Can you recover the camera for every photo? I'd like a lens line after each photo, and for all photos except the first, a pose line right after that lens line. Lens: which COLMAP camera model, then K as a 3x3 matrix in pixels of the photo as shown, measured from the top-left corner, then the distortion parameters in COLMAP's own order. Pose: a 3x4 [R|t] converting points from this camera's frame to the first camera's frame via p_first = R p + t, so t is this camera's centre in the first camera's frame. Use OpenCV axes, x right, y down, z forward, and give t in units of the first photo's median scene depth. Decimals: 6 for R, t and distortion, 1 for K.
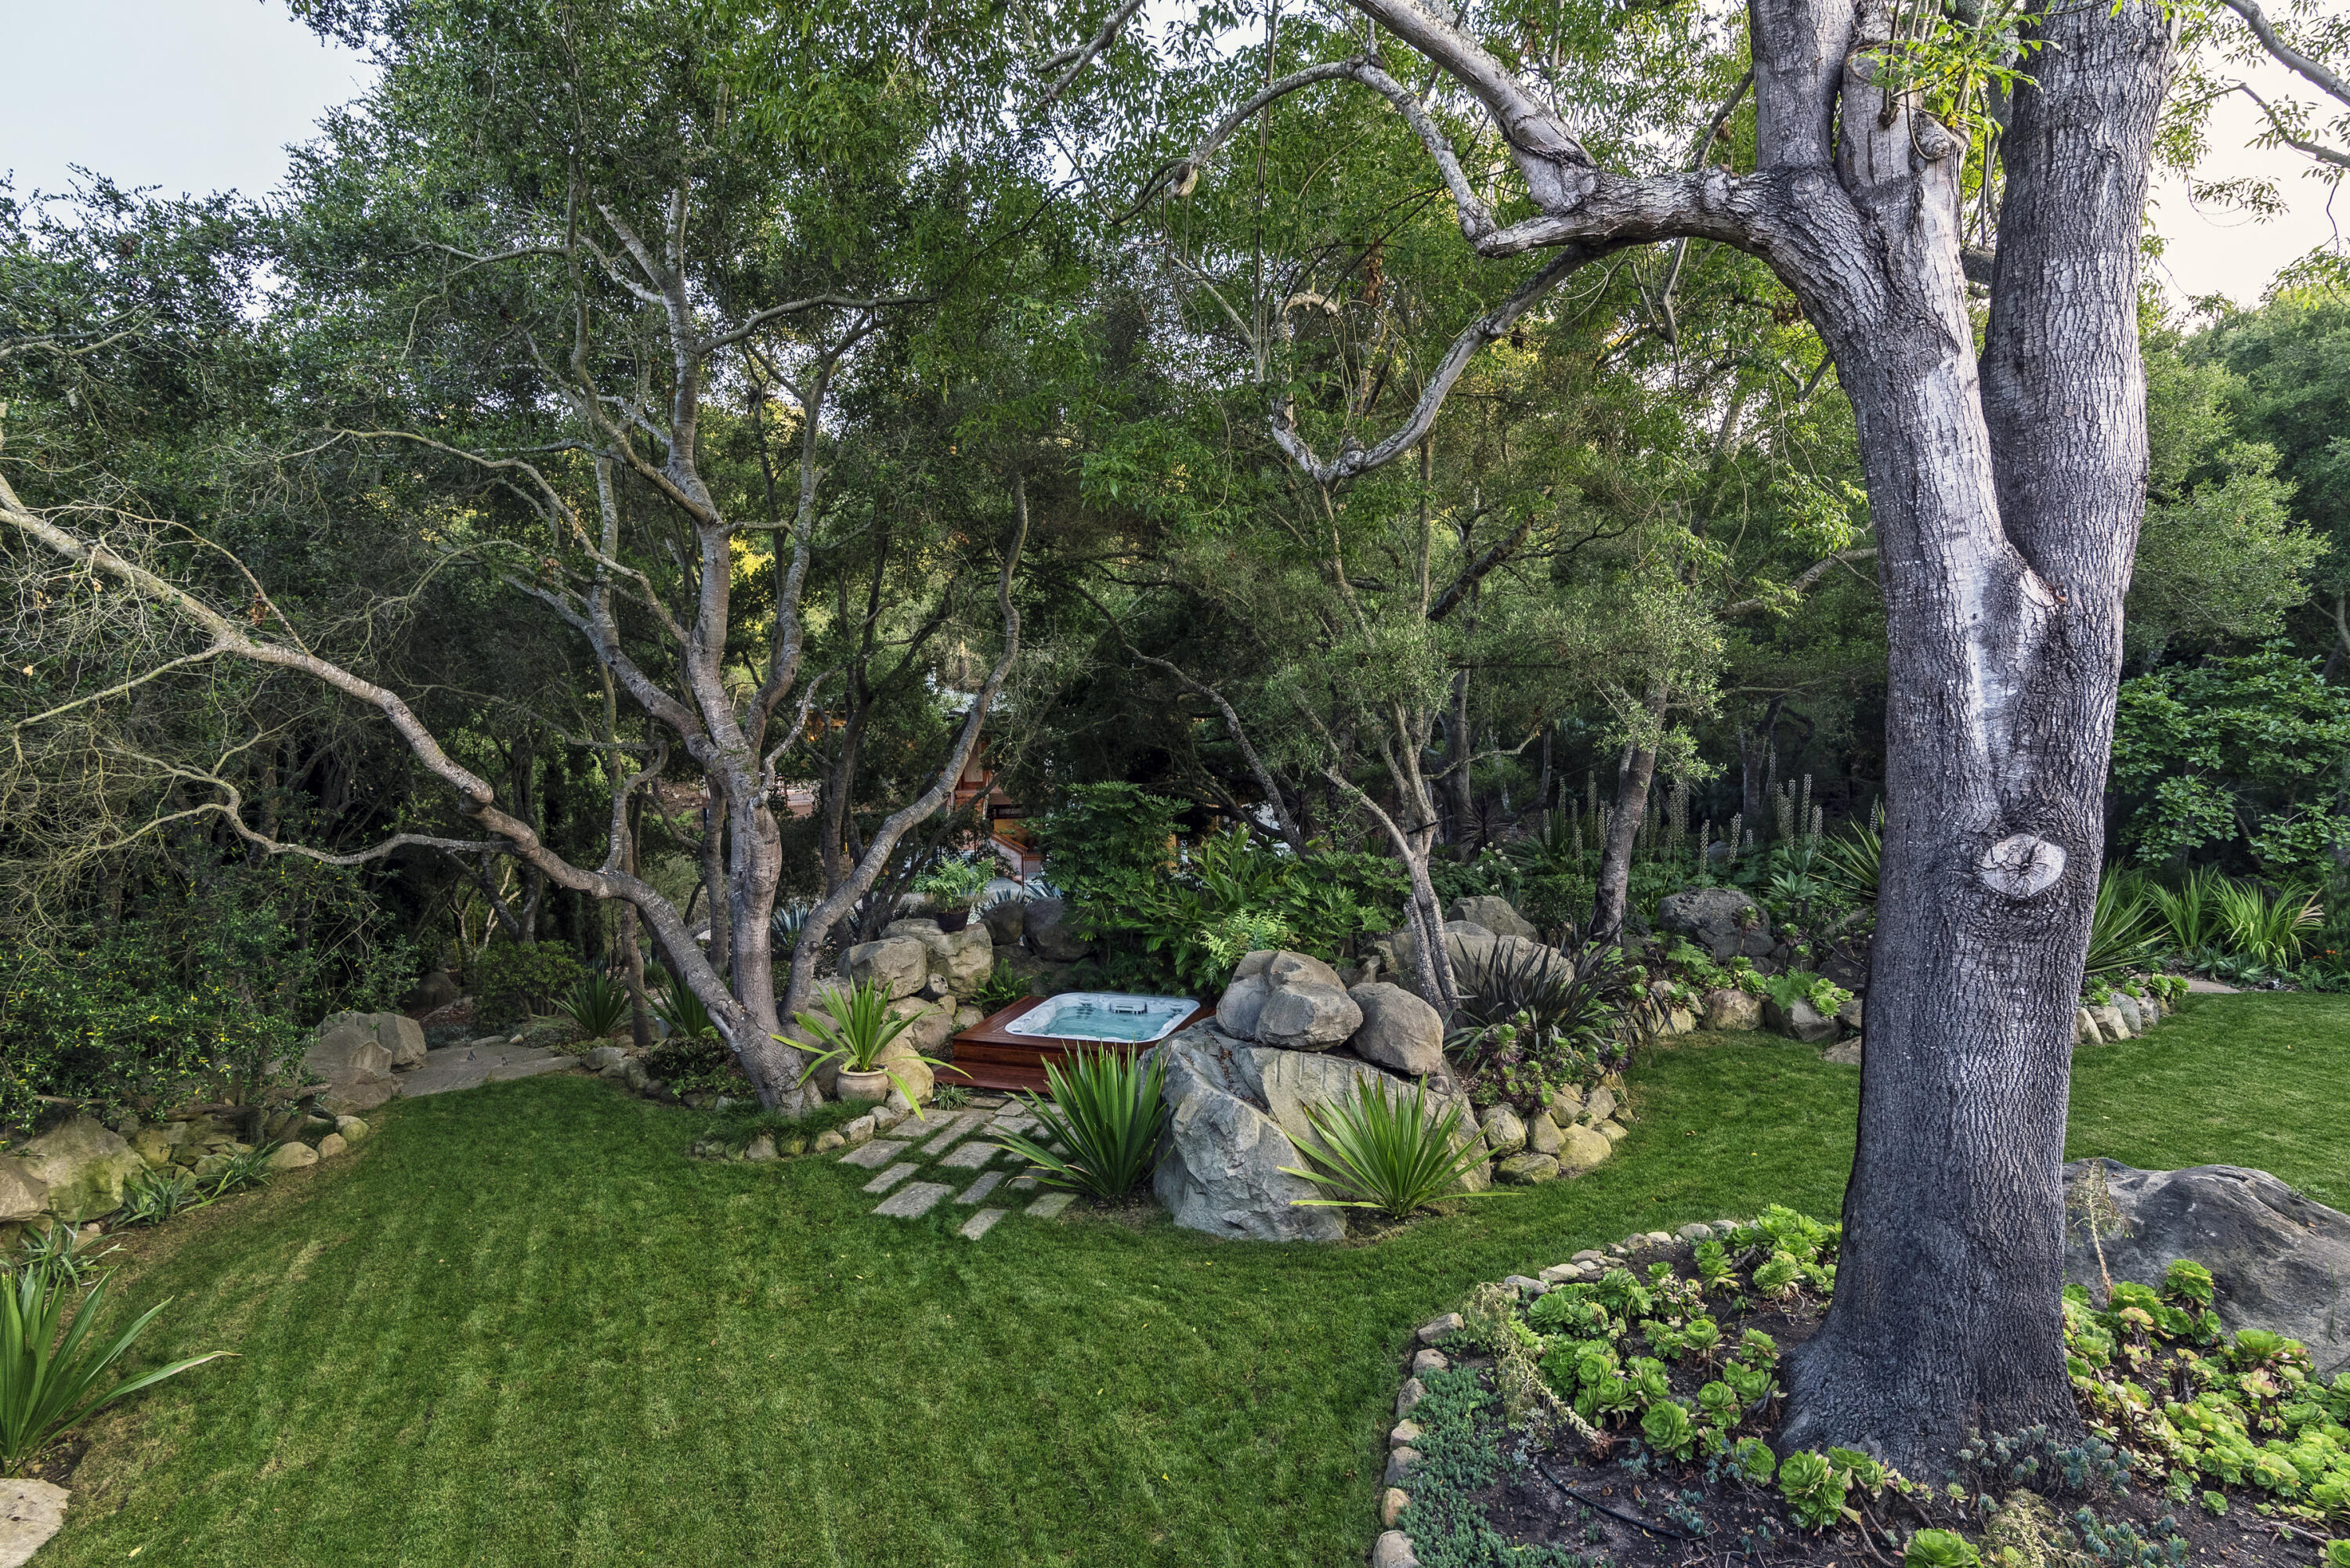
lens RADIAL K [[1250.2, 0, 1178.9], [0, 1250.2, 785.1], [0, 0, 1]] dist [0.007882, -0.001061]
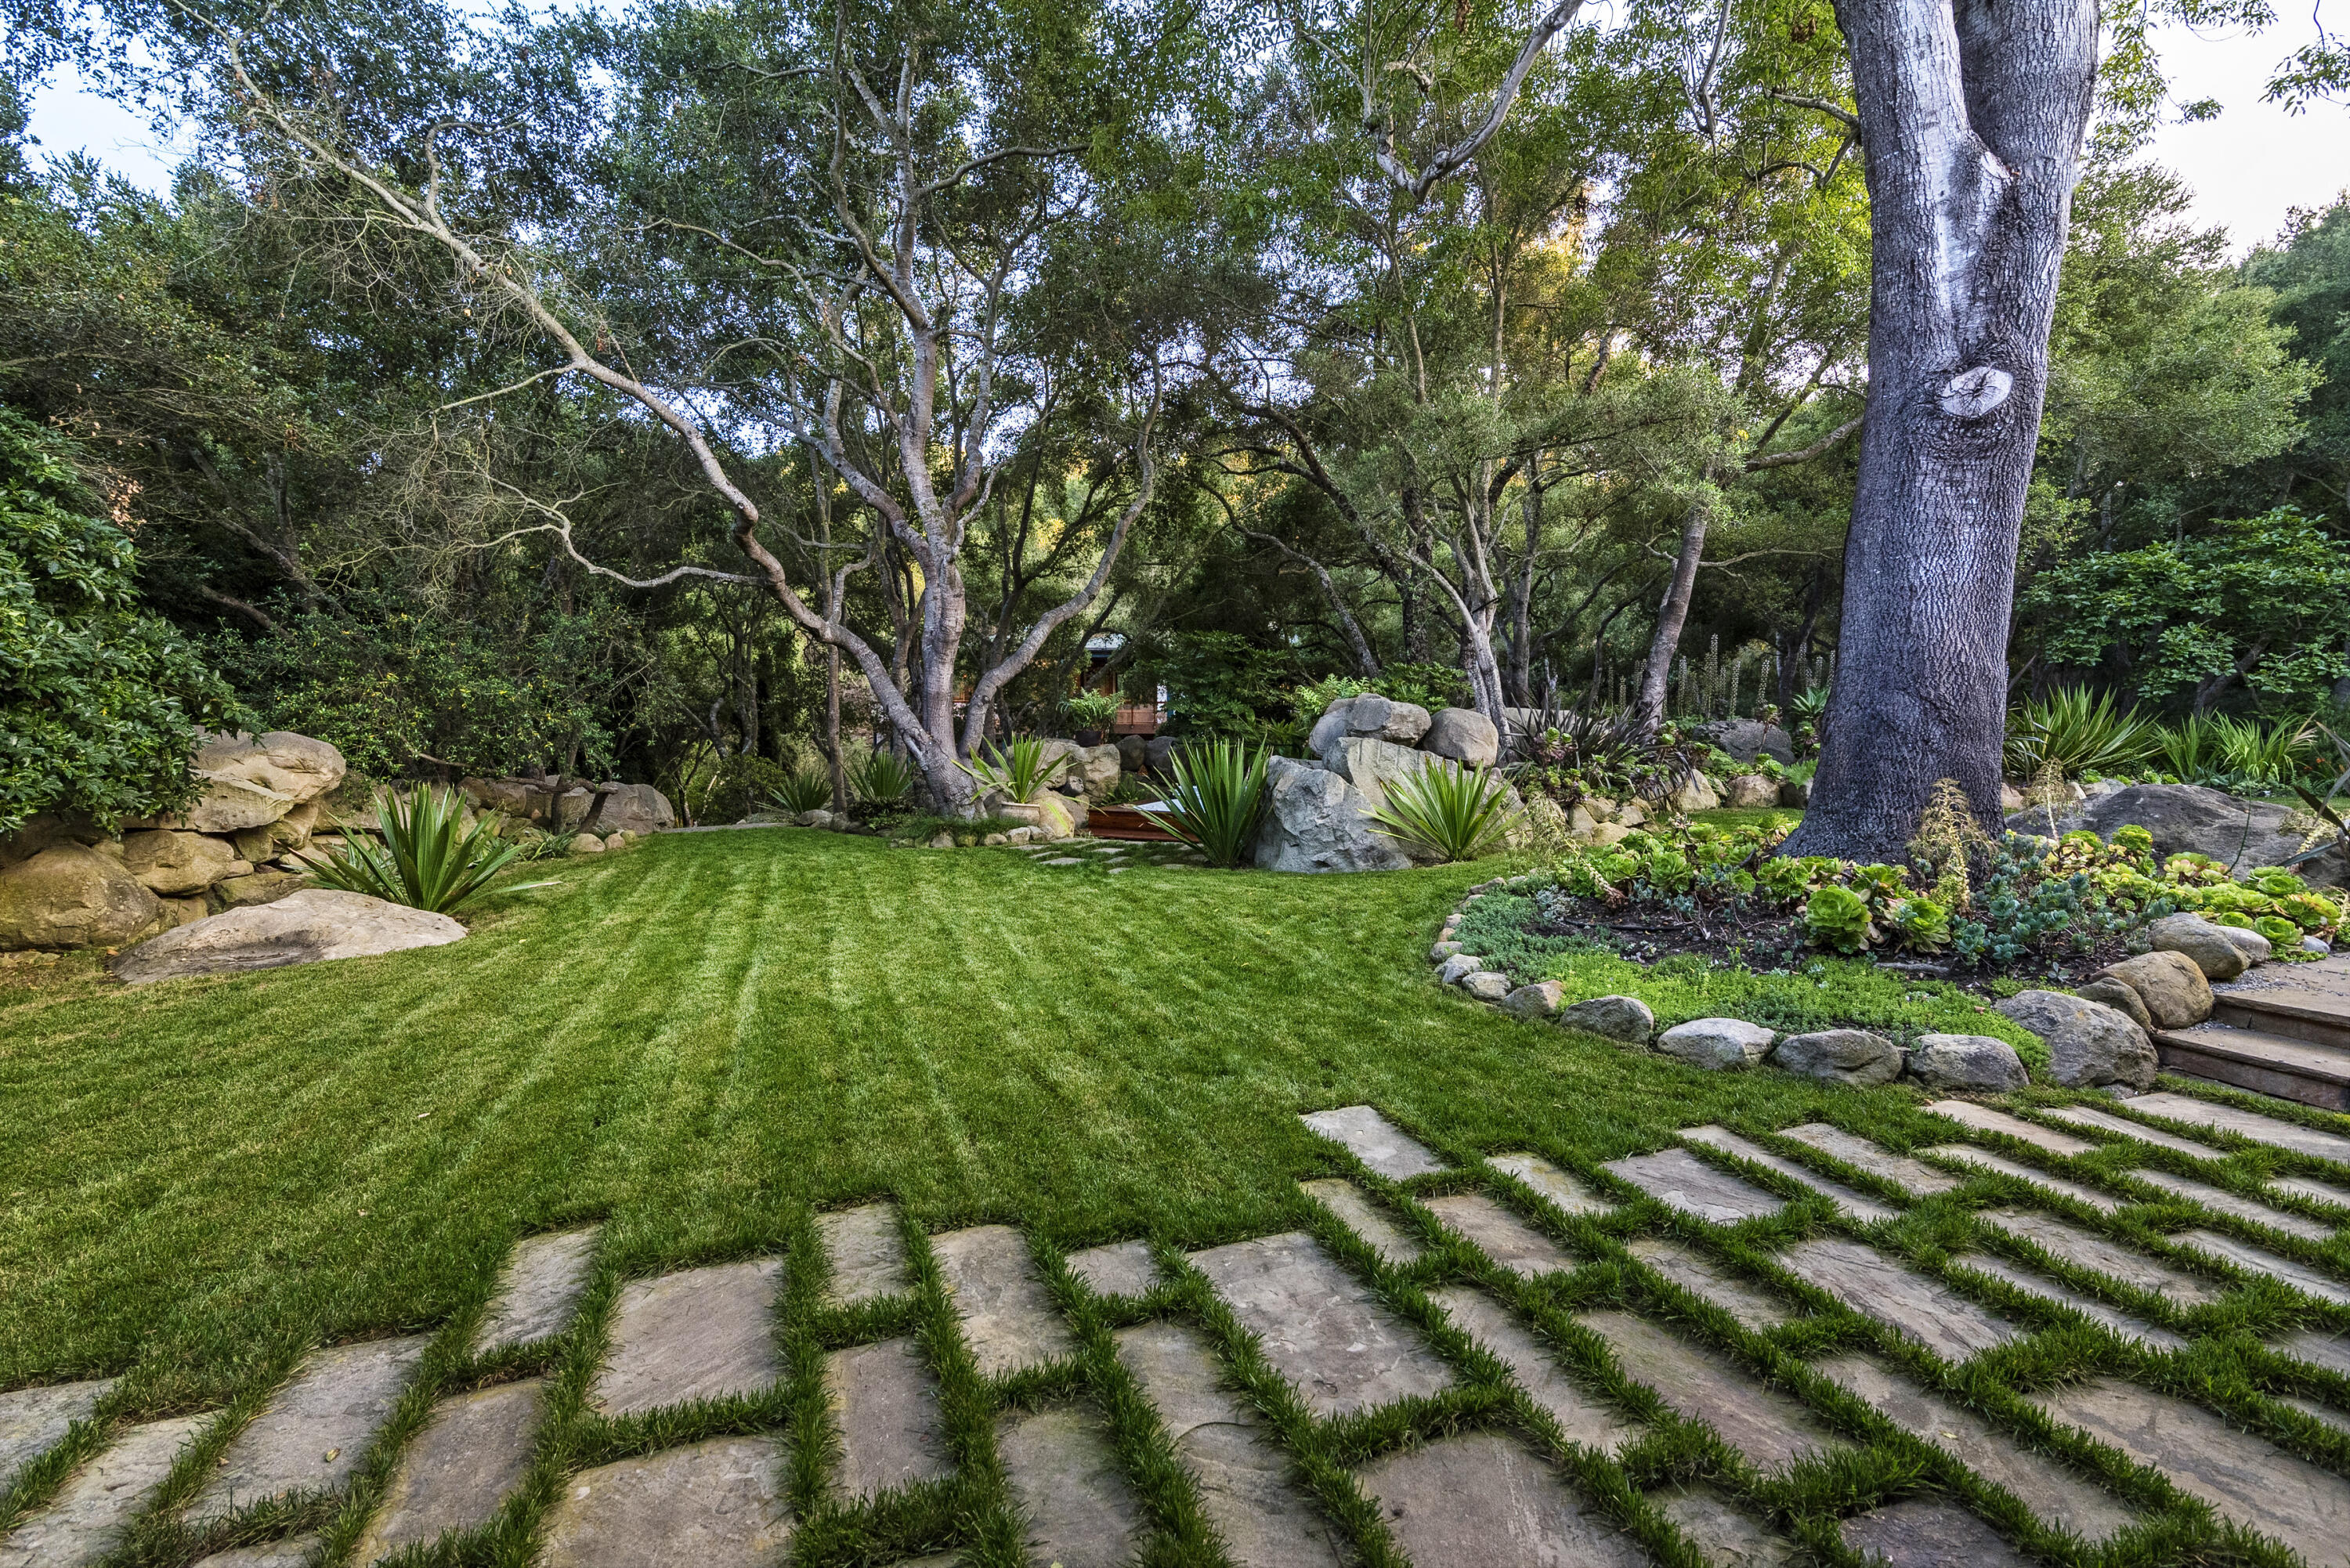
lens RADIAL K [[1095.6, 0, 1169.1], [0, 1095.6, 782.7], [0, 0, 1]] dist [0.012722, -0.000283]
pose [[0.995536, 0.031367, -0.089021, -0.011262], [-0.032003, 0.999471, -0.005718, 0.268240], [0.088795, 0.008542, 0.996013, -0.093154]]
